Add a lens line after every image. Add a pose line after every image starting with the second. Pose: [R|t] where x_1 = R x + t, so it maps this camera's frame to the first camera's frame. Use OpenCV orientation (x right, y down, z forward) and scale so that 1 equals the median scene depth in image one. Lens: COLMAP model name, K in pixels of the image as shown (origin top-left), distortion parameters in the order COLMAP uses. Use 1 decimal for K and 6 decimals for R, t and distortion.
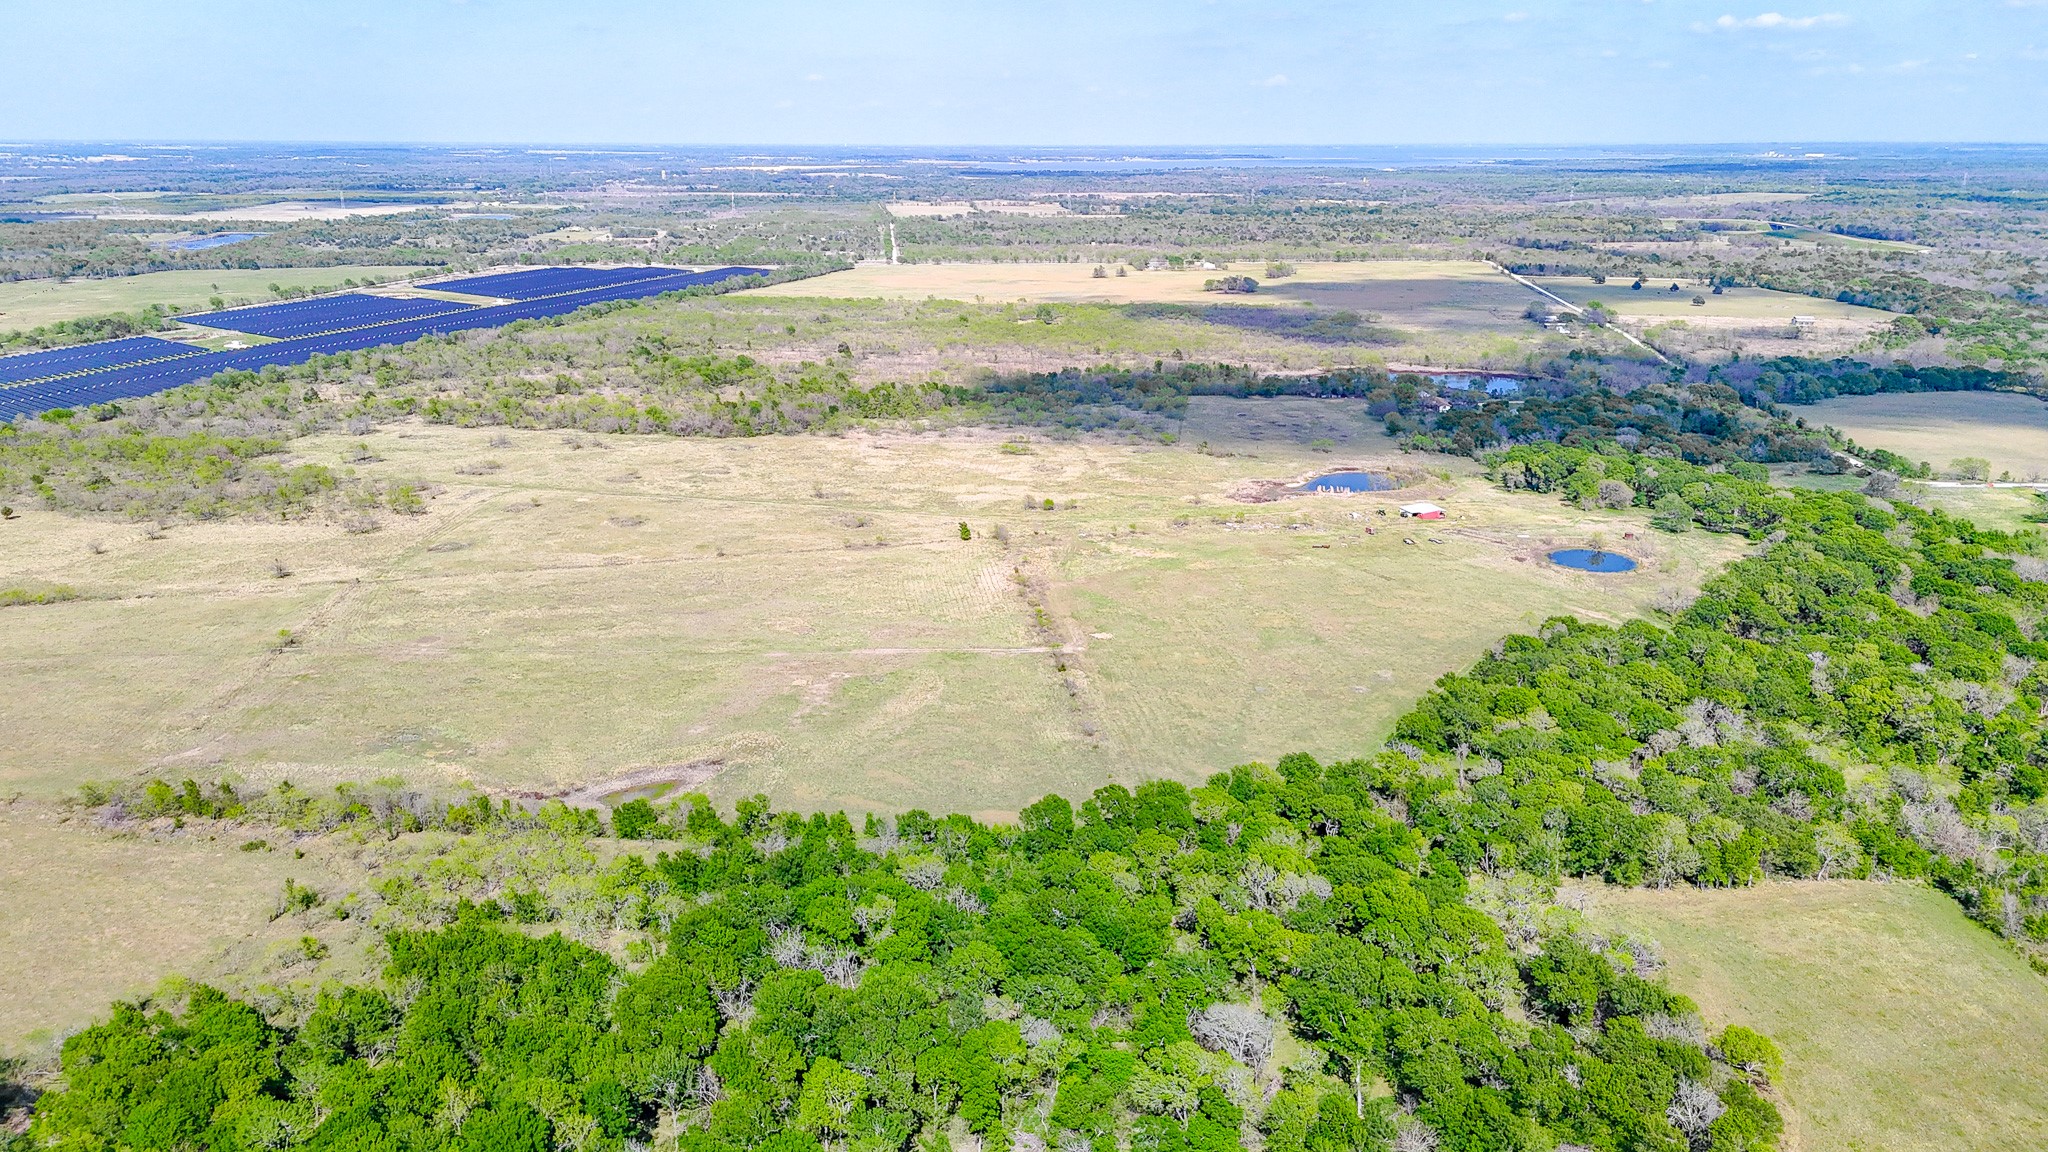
lens RADIAL K [[1520.9, 0, 1023.4], [0, 1520.9, 574.8], [0, 0, 1]] dist [0.069831, -0.065325]
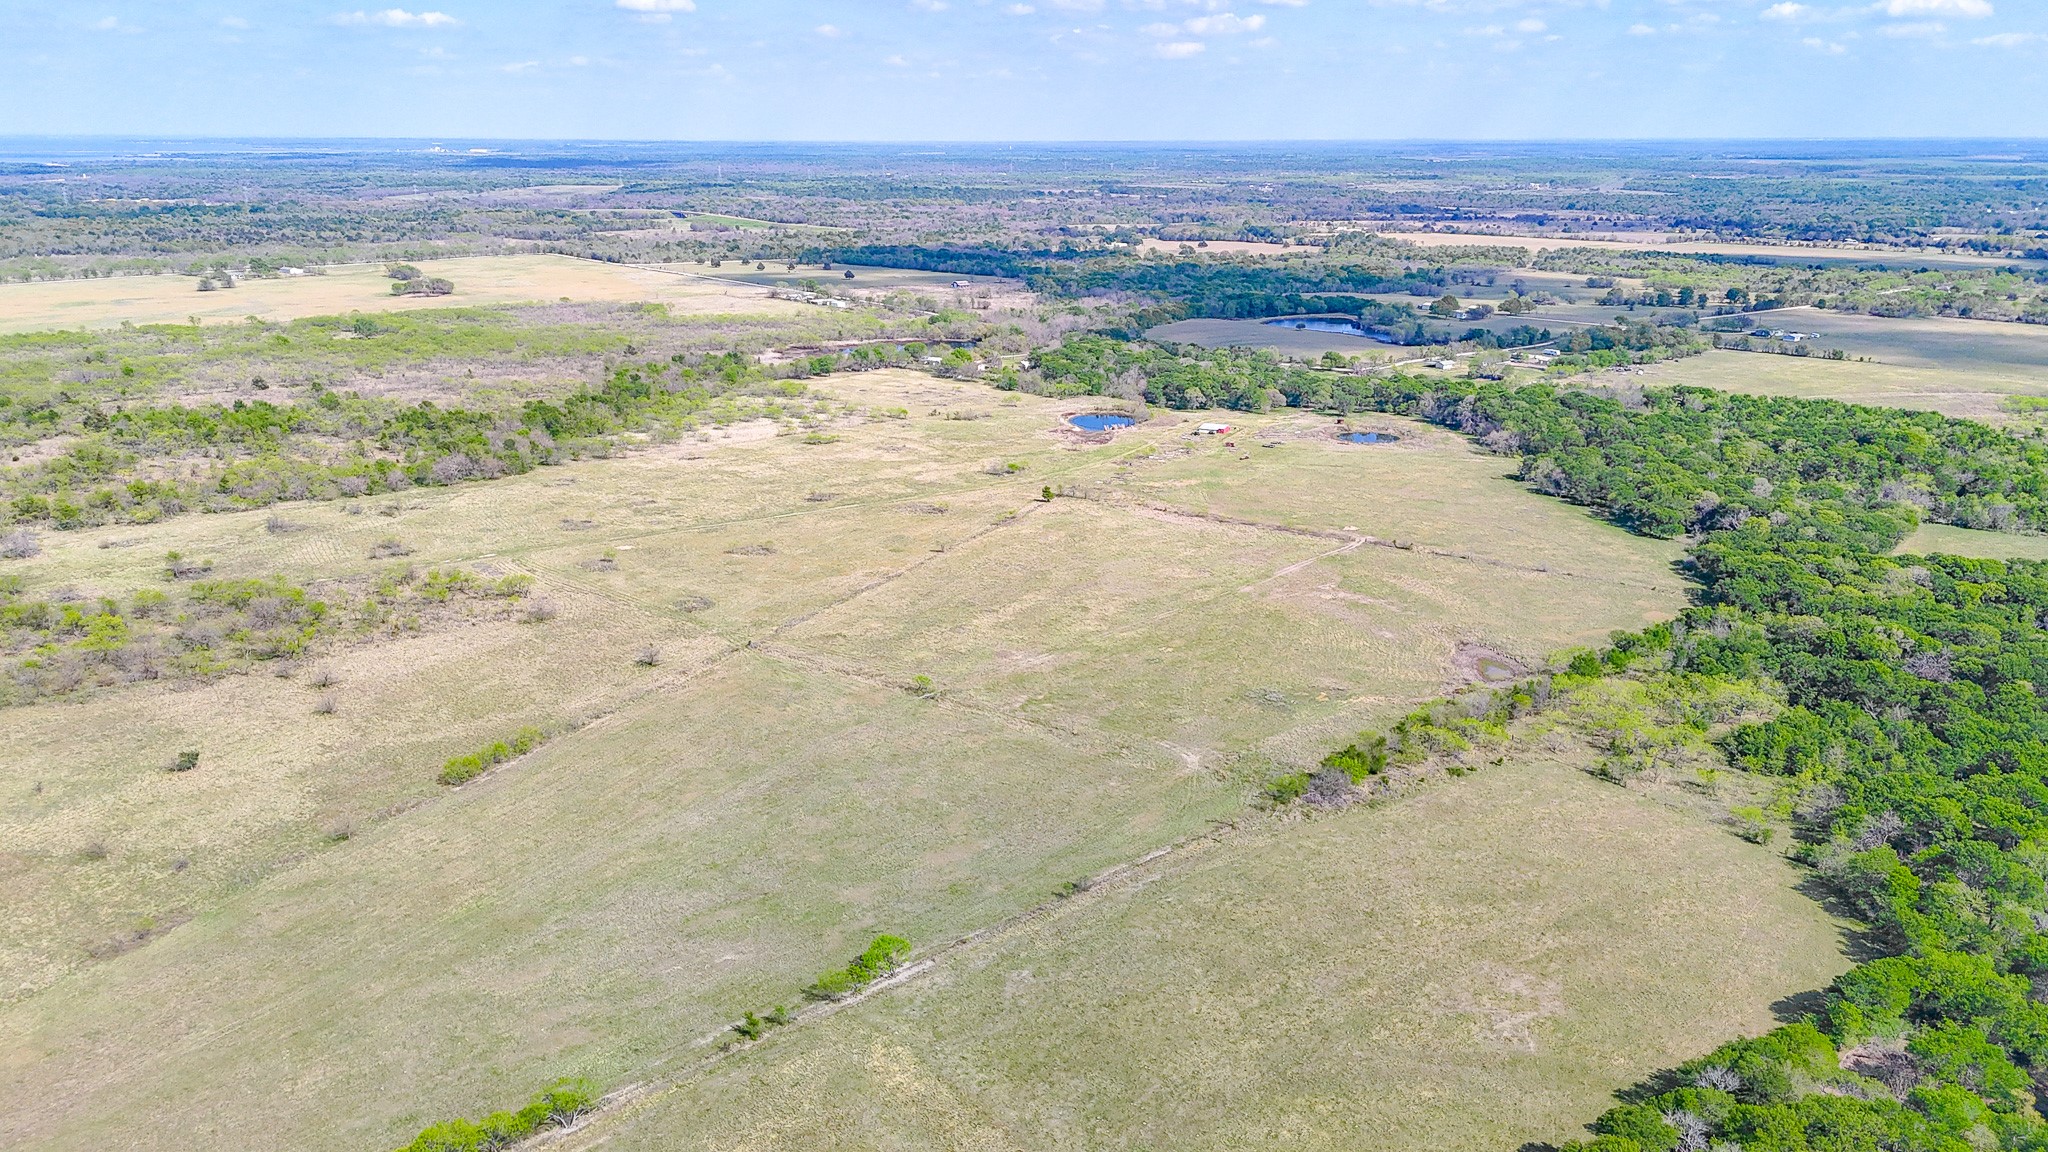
lens RADIAL K [[1520.9, 0, 1038.9], [0, 1520.9, 588.1], [0, 0, 1]] dist [0.069831, -0.065325]
pose [[0.666819, -0.211359, 0.714619, -0.122502], [0.203206, 0.974168, 0.098511, -0.010437], [-0.716980, 0.079526, 0.692543, 0.036234]]
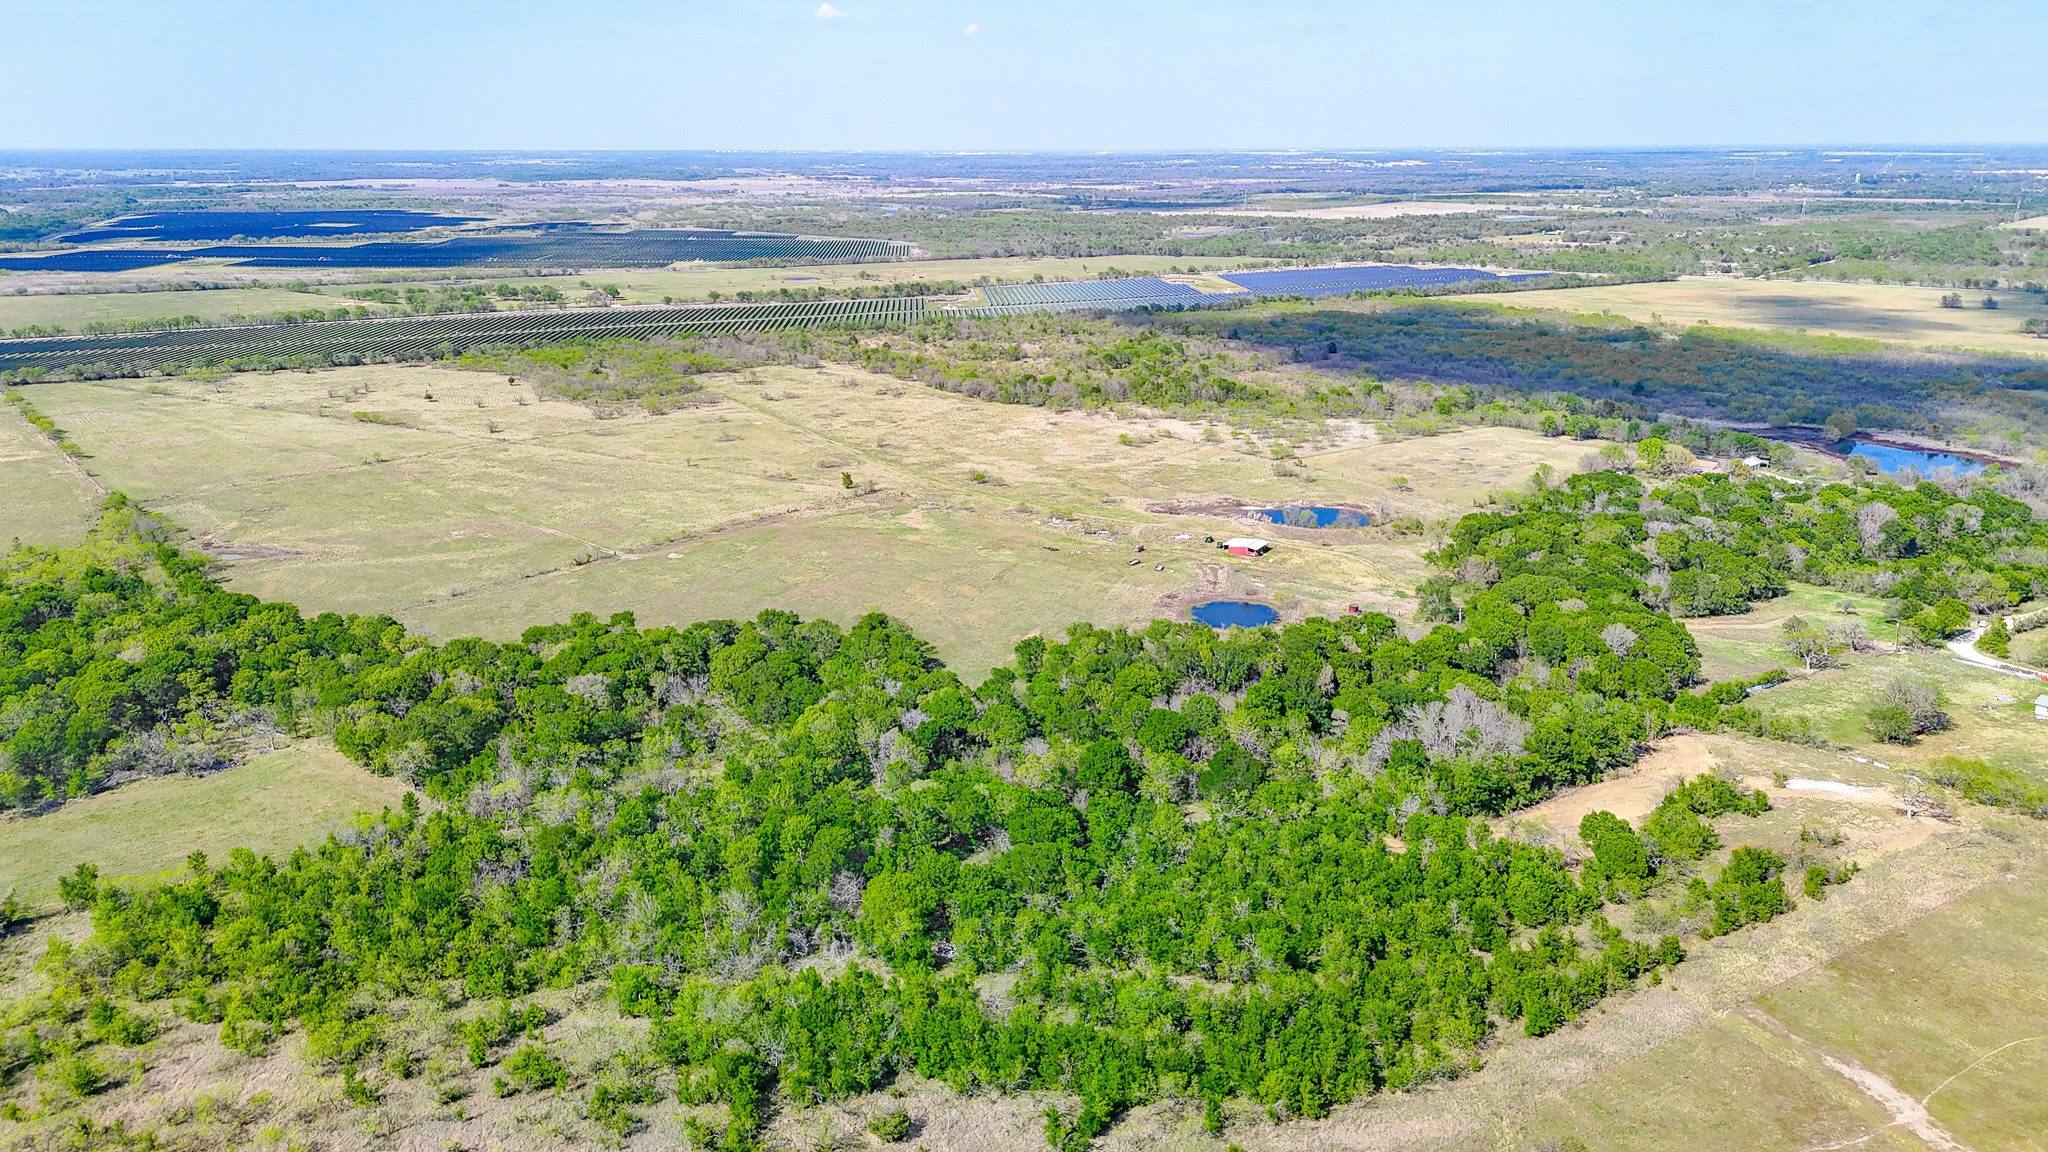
lens RADIAL K [[1520.9, 0, 1018.8], [0, 1520.9, 549.9], [0, 0, 1]] dist [0.069831, -0.065325]
pose [[0.687781, 0.183961, -0.702222, 0.129642], [-0.195917, 0.978500, 0.064450, -0.011390], [0.698981, 0.093250, 0.709035, 0.038901]]
